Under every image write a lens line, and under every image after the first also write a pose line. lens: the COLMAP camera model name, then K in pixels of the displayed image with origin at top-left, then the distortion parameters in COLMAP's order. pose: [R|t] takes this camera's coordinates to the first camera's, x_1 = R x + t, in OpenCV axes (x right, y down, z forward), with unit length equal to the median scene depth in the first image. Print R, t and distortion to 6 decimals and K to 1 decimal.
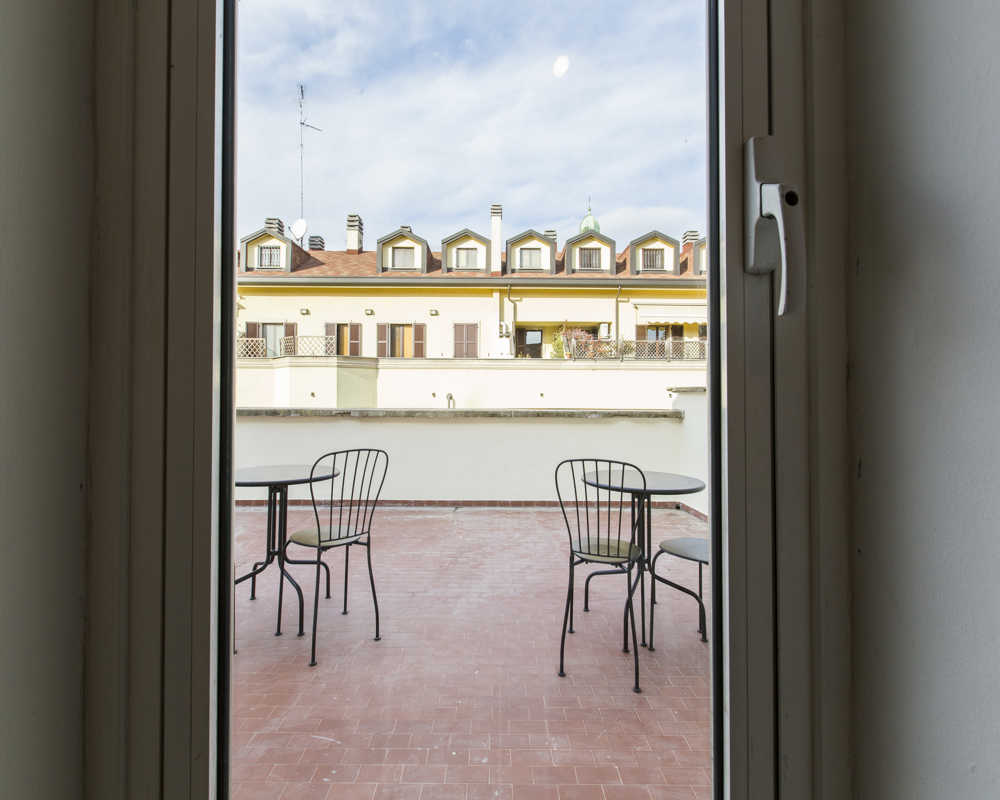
lens RADIAL K [[447.7, 0, 496.0], [0, 447.7, 382.7], [0, 0, 1]] dist [0.001092, -0.001063]
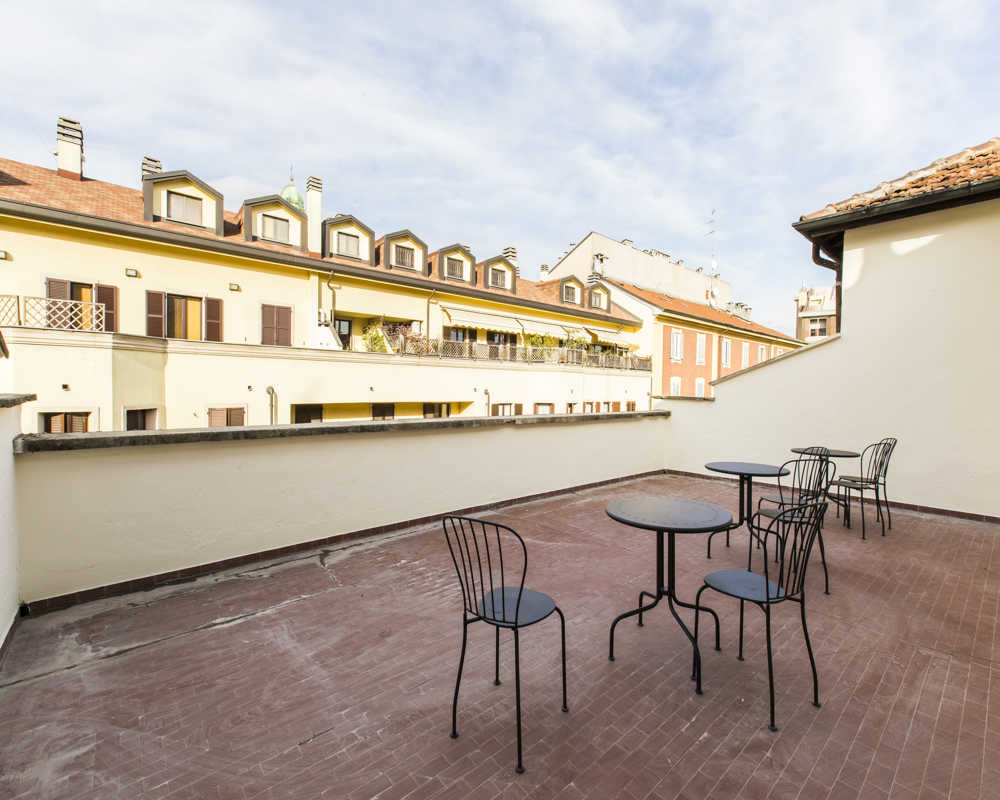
lens RADIAL K [[447.7, 0, 501.5], [0, 447.7, 389.8], [0, 0, 1]] dist [0.001092, -0.001063]
pose [[0.765283, 0.003951, 0.643681, -0.288668], [-0.032583, 0.998937, 0.032607, -0.011848], [-0.642868, -0.045927, 0.764599, 0.051306]]
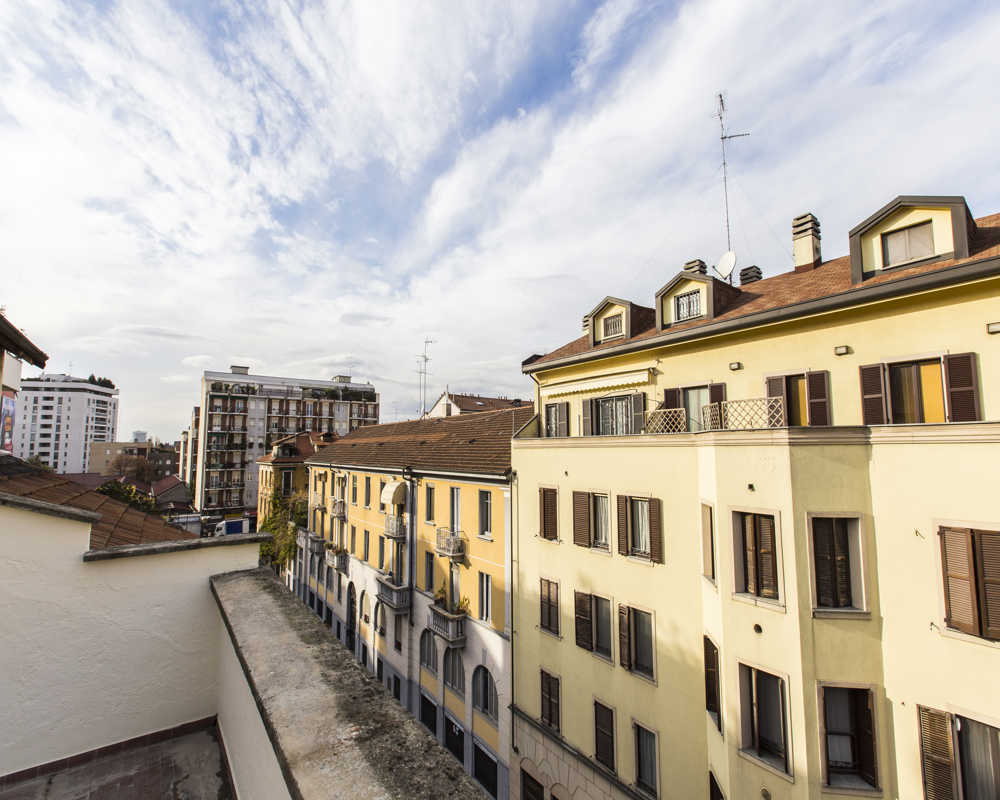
lens RADIAL K [[447.7, 0, 502.0], [0, 447.7, 415.7], [0, 0, 1]] dist [0.001092, -0.001063]
pose [[0.602924, -0.069108, -0.794800, -0.081213], [0.025659, 0.997405, -0.067260, -0.038370], [0.797386, 0.020159, 0.603133, 0.254377]]
